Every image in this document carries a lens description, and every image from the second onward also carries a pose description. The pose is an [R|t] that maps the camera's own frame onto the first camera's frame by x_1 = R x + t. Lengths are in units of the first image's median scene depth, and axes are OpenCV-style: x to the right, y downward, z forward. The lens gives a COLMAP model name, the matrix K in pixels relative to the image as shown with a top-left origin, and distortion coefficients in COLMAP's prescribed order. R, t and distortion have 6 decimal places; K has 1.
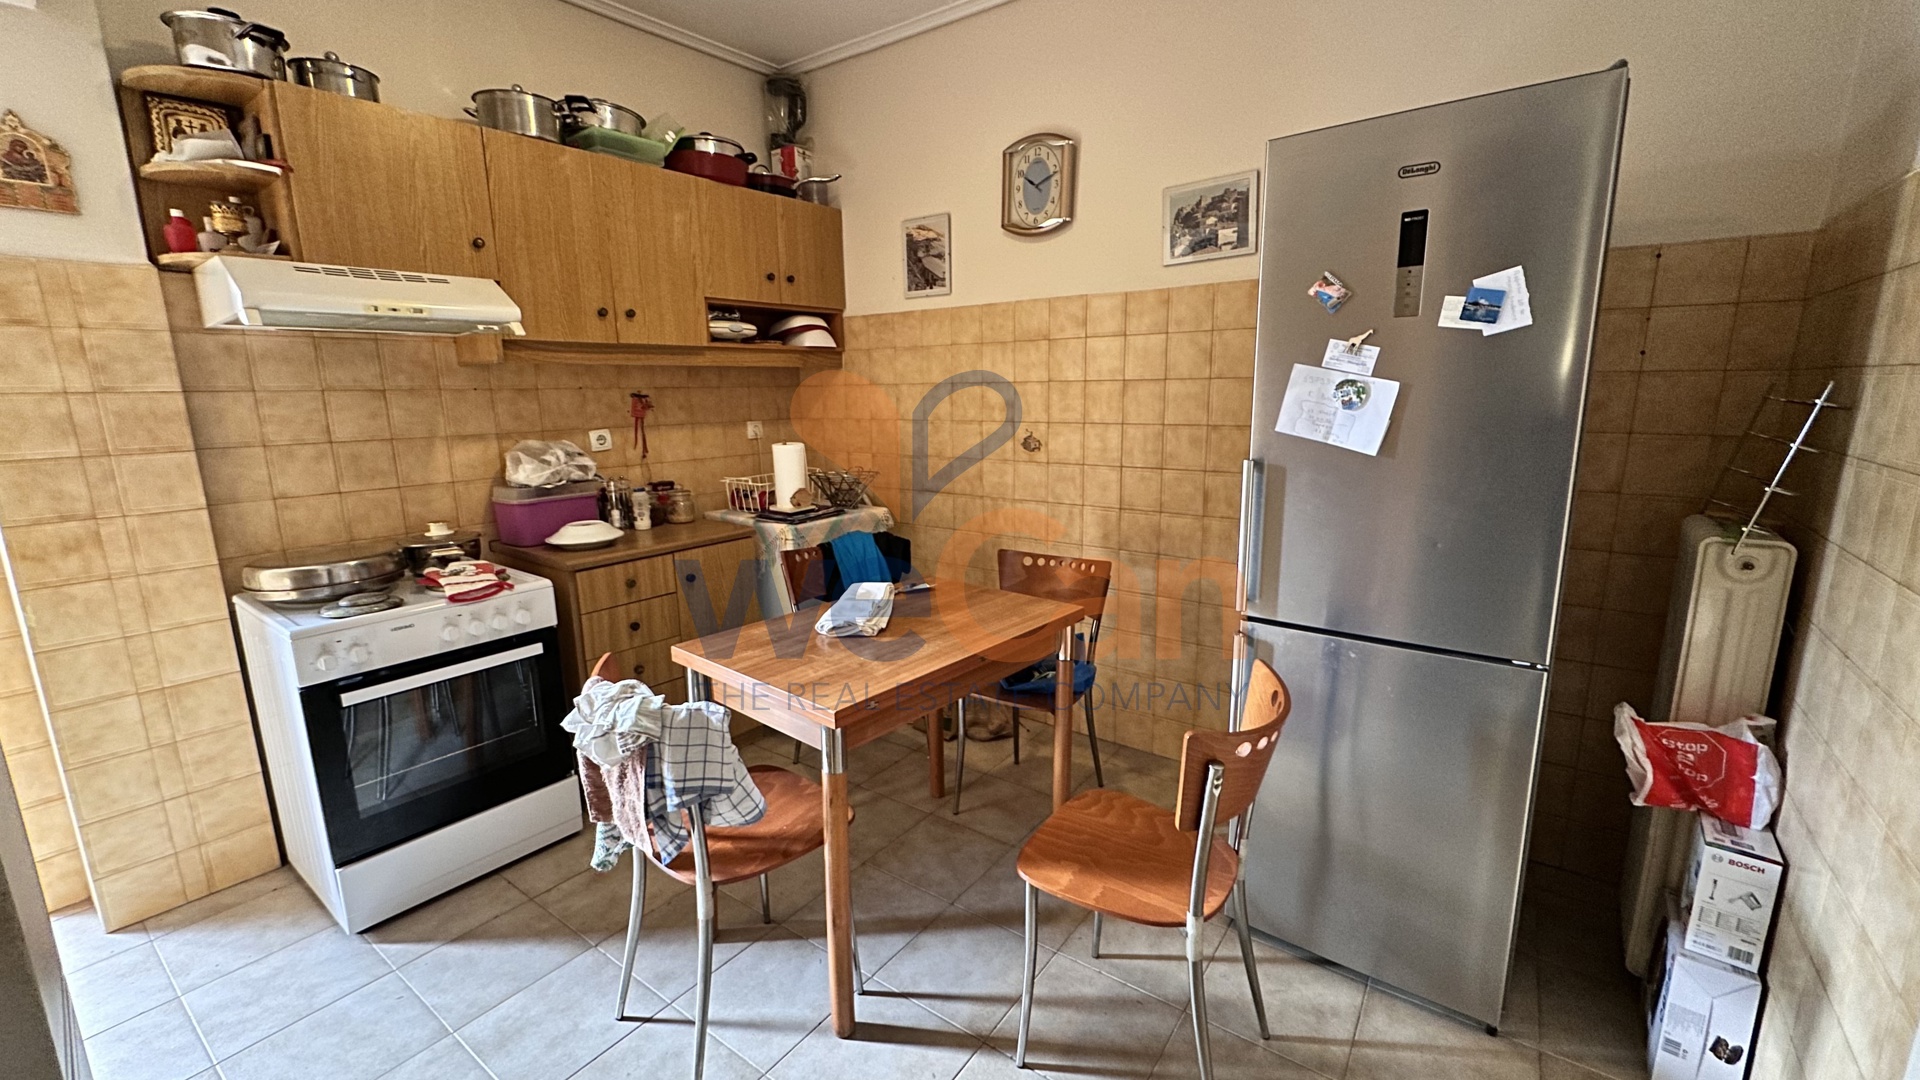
lens RADIAL K [[768.5, 0, 964.6], [0, 768.5, 536.2], [0, 0, 1]] dist [-0.001051, -0.000244]
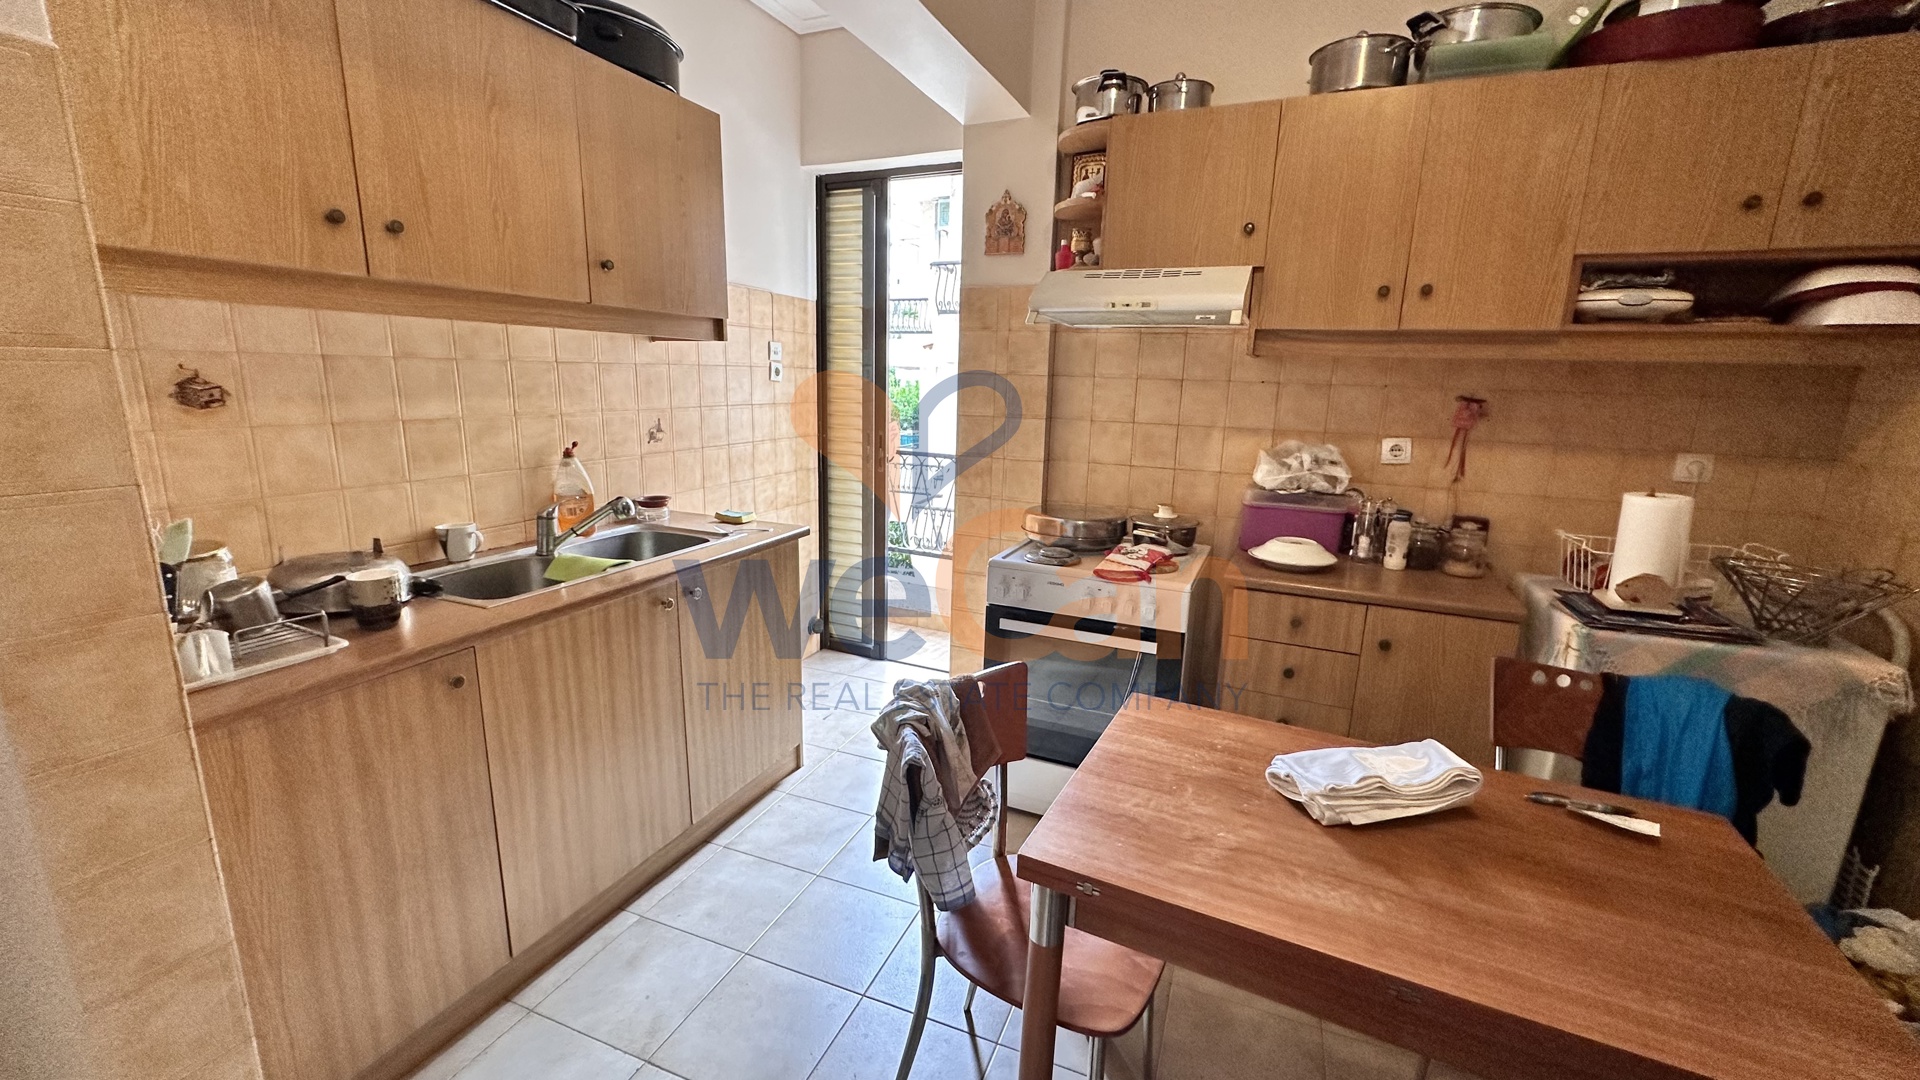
lens RADIAL K [[768.5, 0, 964.6], [0, 768.5, 536.2], [0, 0, 1]] dist [-0.001051, -0.000244]
pose [[0.235260, 0.221303, -0.946403, 0.236230], [-0.218833, 0.960791, 0.170269, -0.087963], [0.946977, 0.167047, 0.274464, 0.411466]]
